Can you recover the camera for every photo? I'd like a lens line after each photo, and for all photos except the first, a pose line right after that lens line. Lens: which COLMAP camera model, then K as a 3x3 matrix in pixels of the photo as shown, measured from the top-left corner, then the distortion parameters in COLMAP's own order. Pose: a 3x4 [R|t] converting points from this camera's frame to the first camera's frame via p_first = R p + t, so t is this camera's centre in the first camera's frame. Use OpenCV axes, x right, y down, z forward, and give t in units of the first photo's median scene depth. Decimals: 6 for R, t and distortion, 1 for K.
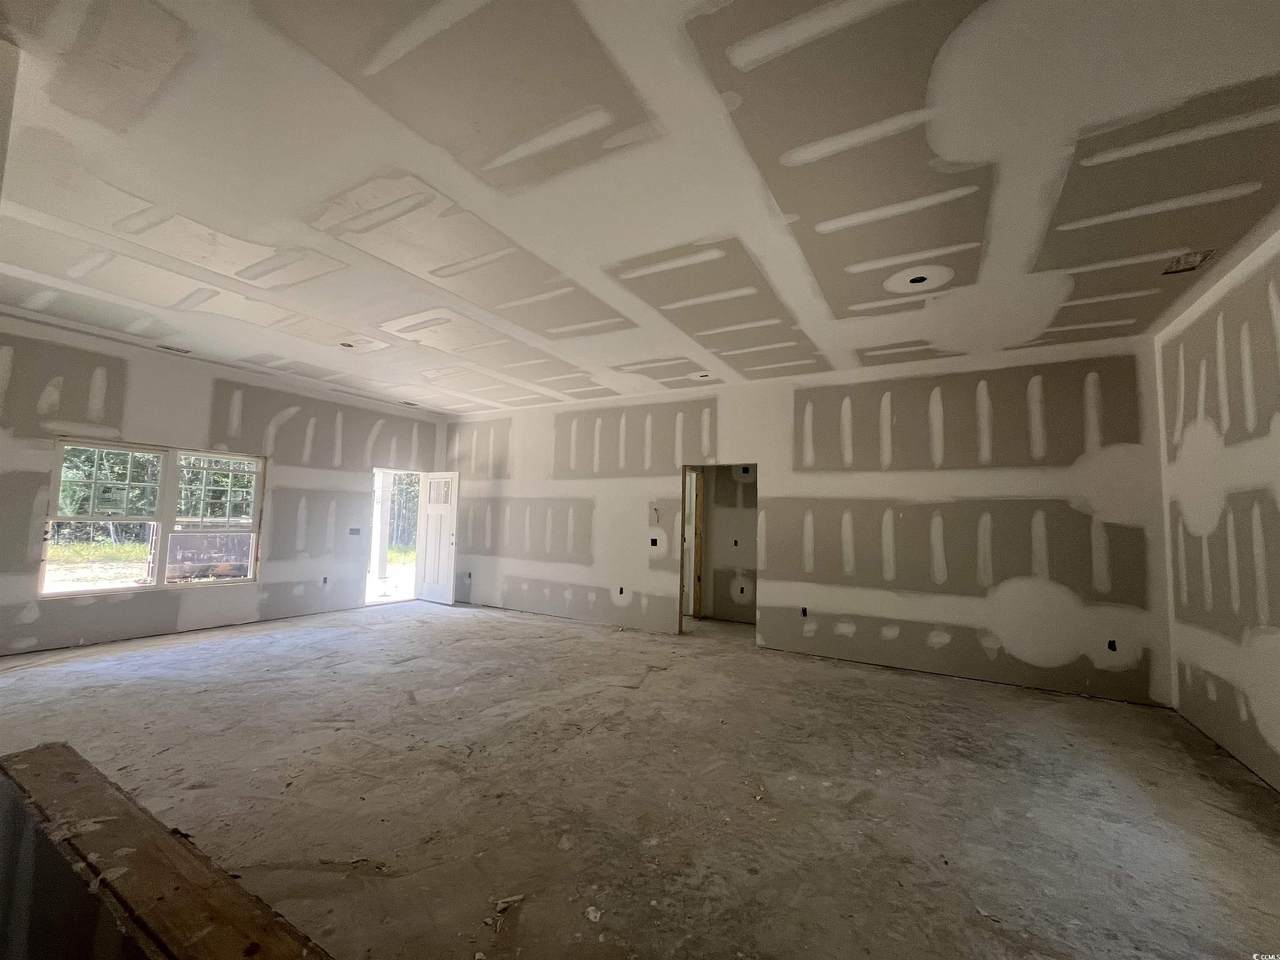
lens RADIAL K [[515.5, 0, 641.2], [0, 515.5, 480.3], [0, 0, 1]] dist [-0.002442, -0.000969]
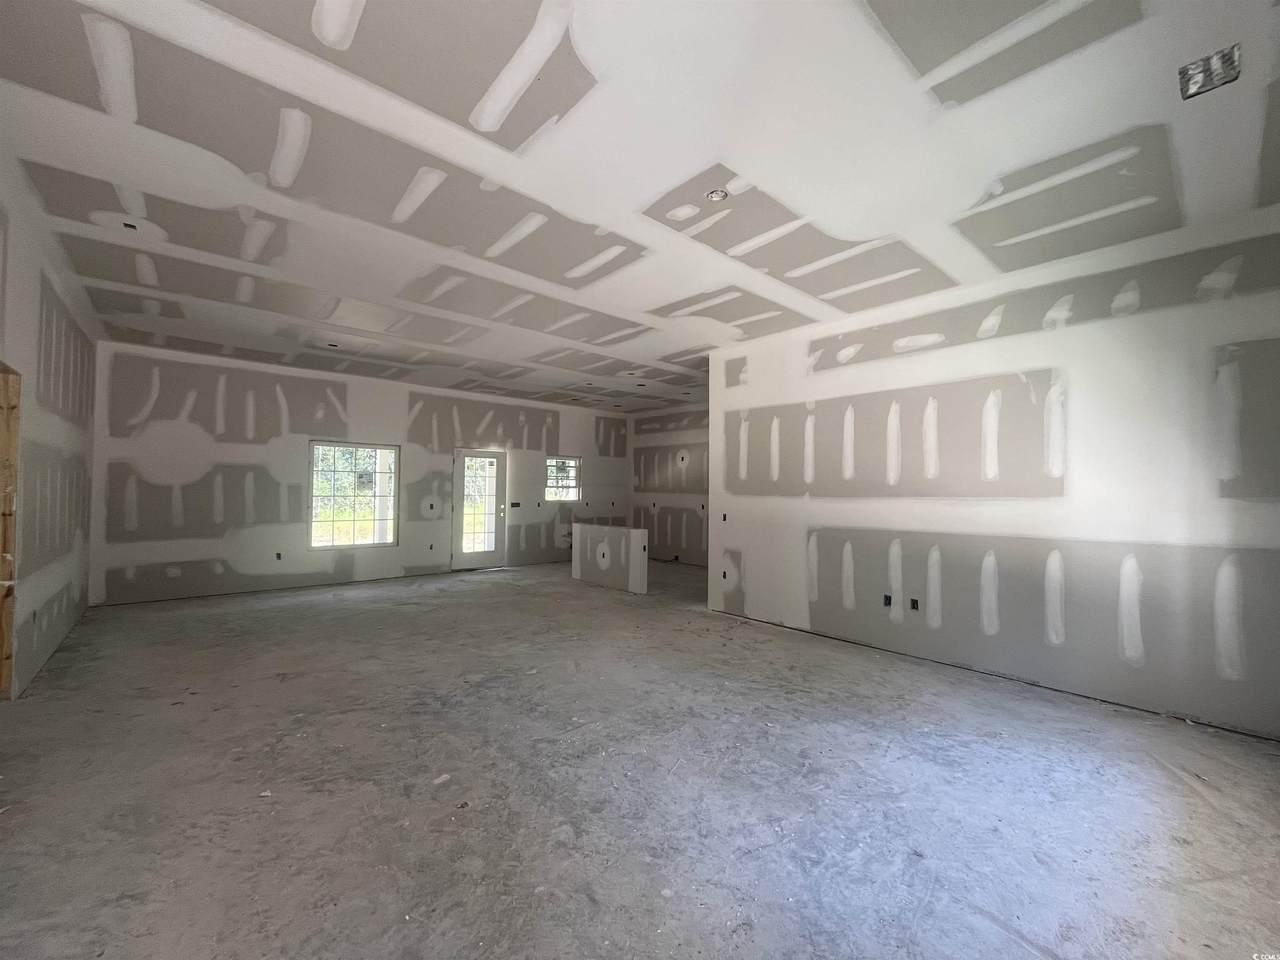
lens RADIAL K [[515.5, 0, 641.2], [0, 515.5, 480.3], [0, 0, 1]] dist [-0.002442, -0.000969]
pose [[-0.947505, -0.028653, 0.318456, -0.717302], [-0.058618, 0.994663, -0.084912, 0.105671], [-0.314323, -0.099121, -0.944127, 1.601213]]
